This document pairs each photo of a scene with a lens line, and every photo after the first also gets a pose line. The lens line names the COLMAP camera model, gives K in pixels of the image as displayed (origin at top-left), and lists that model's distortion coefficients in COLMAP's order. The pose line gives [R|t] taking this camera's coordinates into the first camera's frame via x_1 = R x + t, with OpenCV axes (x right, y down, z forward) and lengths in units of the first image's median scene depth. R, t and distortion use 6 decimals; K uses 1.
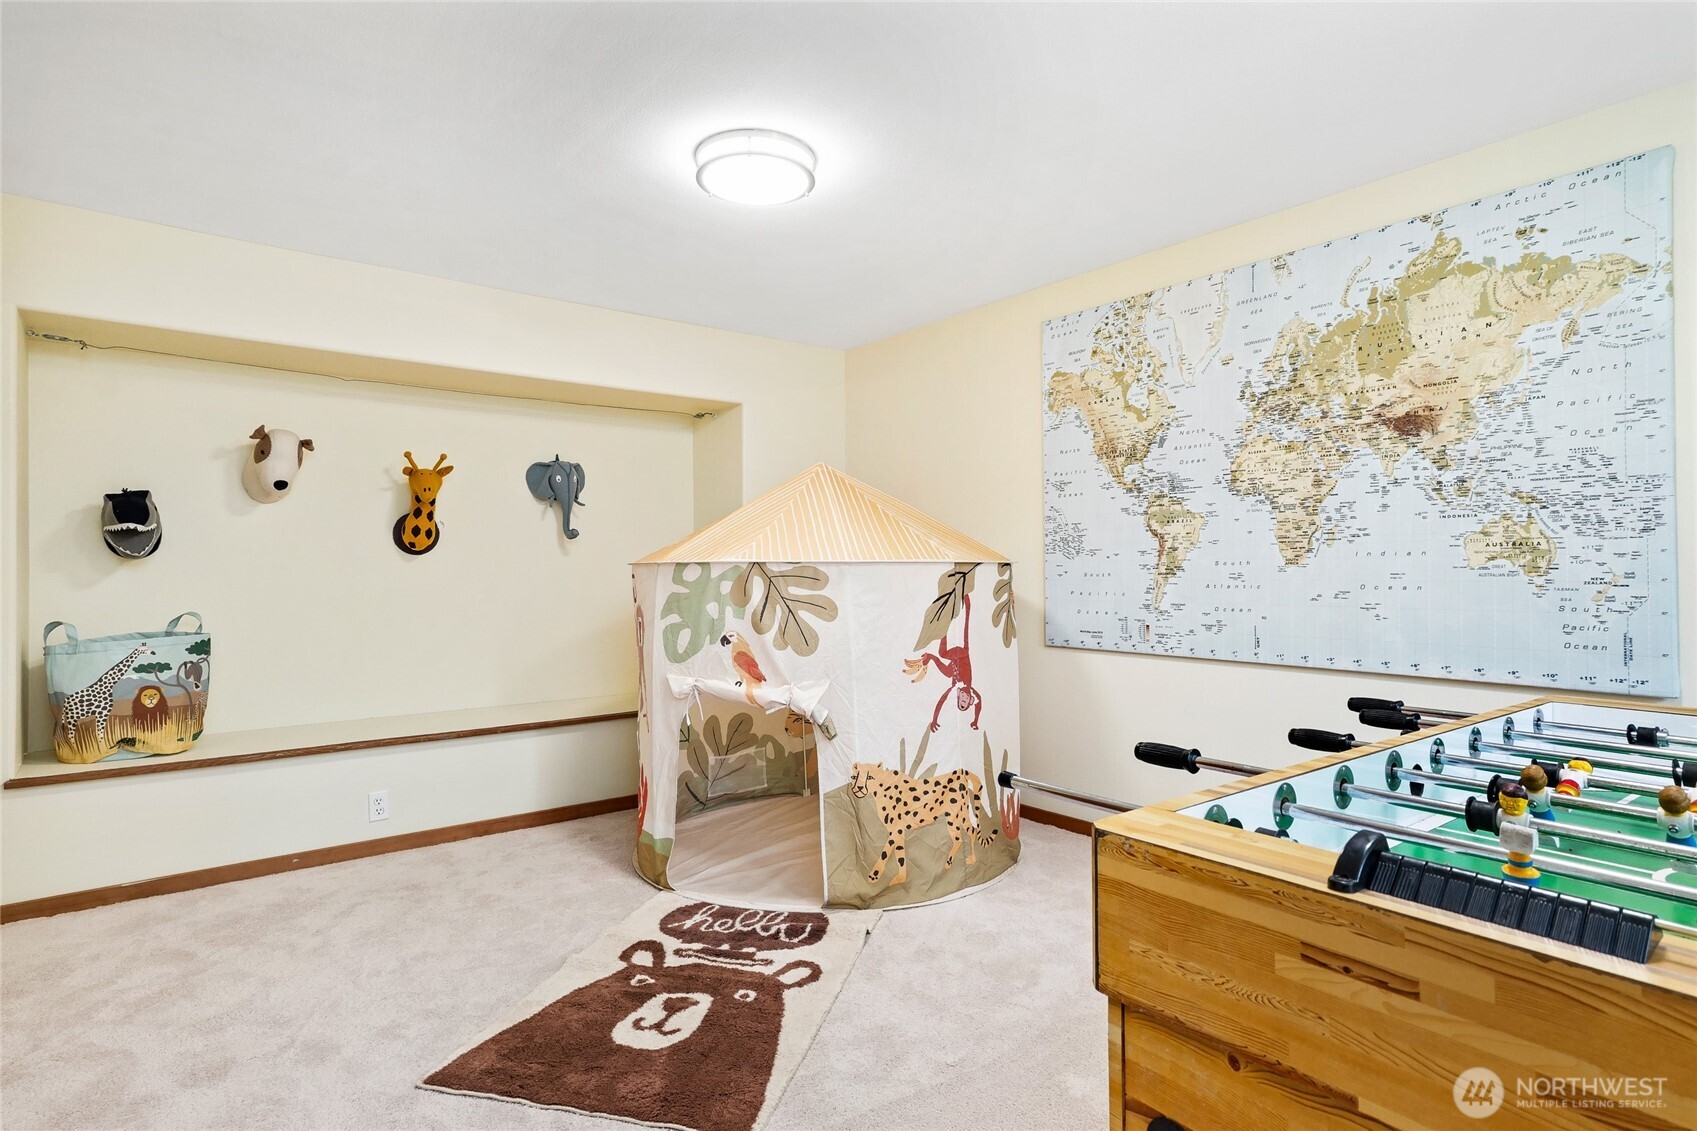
lens RADIAL K [[905.6, 0, 853.4], [0, 905.6, 560.8], [0, 0, 1]] dist [0.016350, 0.001408]
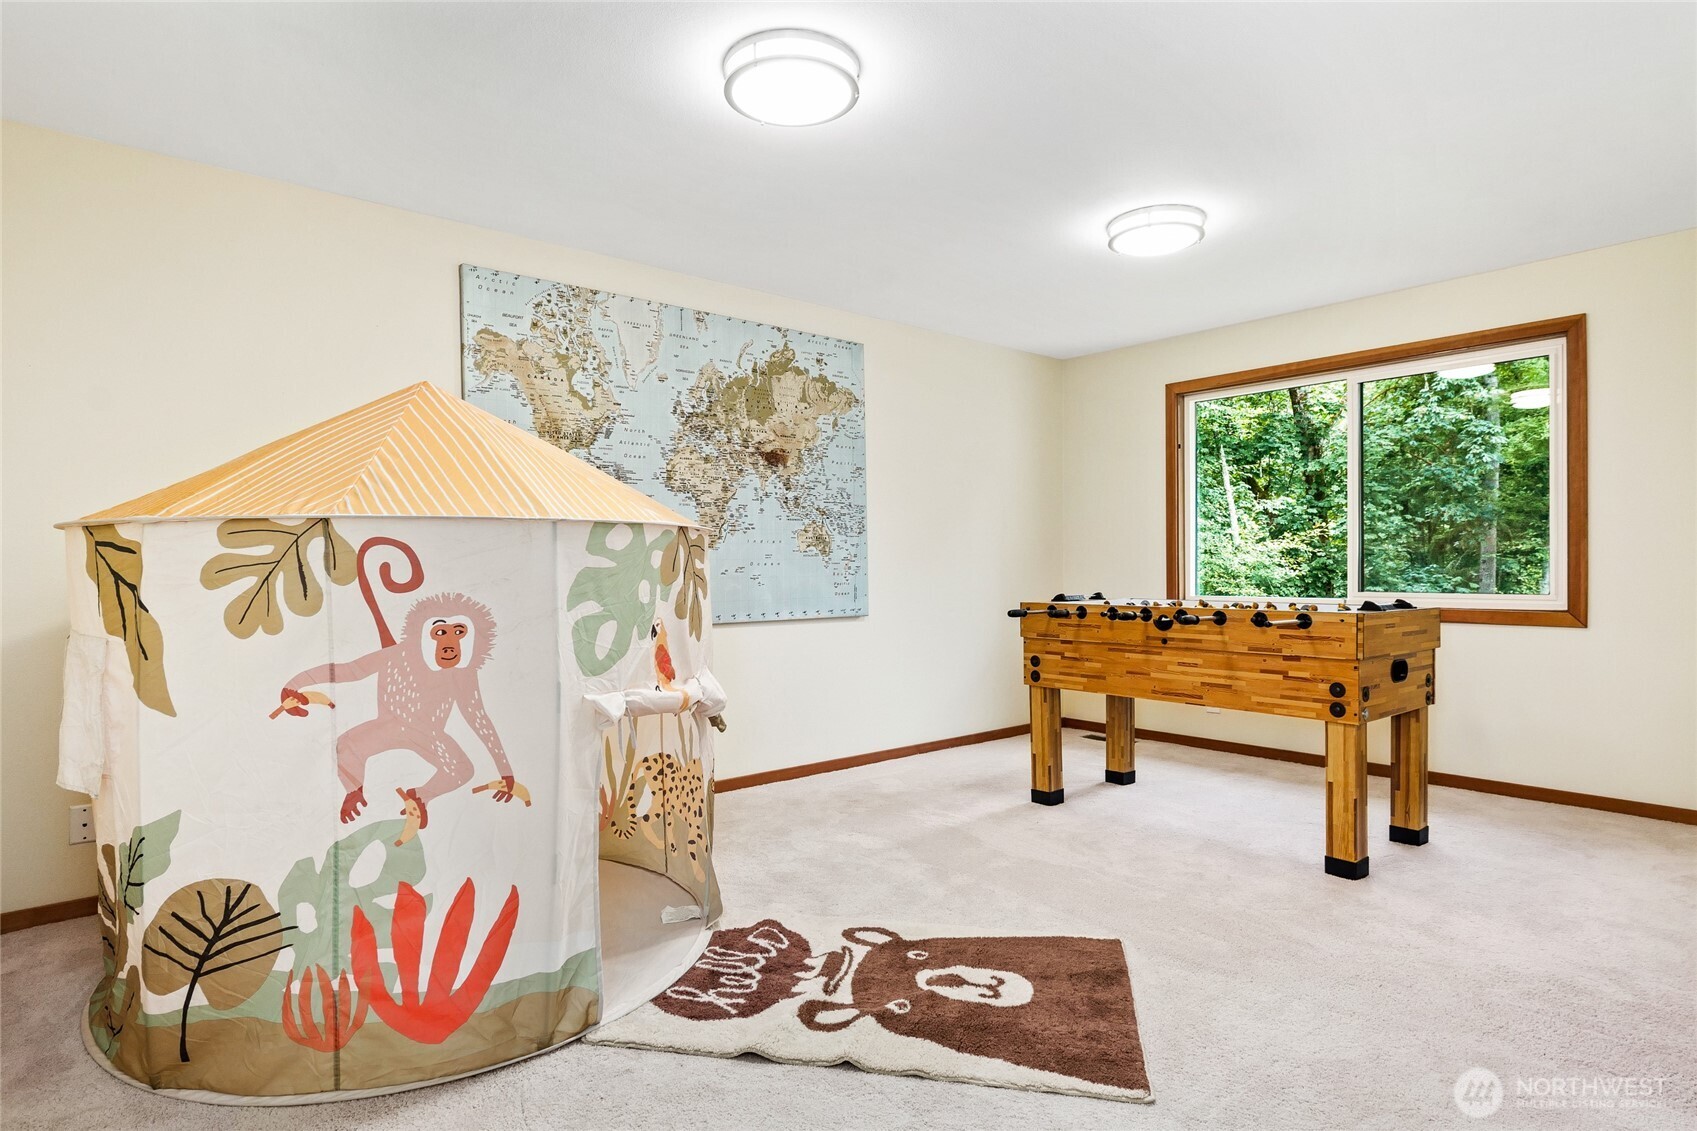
lens RADIAL K [[905.6, 0, 853.2], [0, 905.6, 570.5], [0, 0, 1]] dist [0.016350, 0.001408]
pose [[-0.032638, -0.000311, 0.999467, -0.876747], [-0.001296, 0.999999, 0.000268, 0.037735], [-0.999466, -0.001287, -0.032639, 0.858295]]
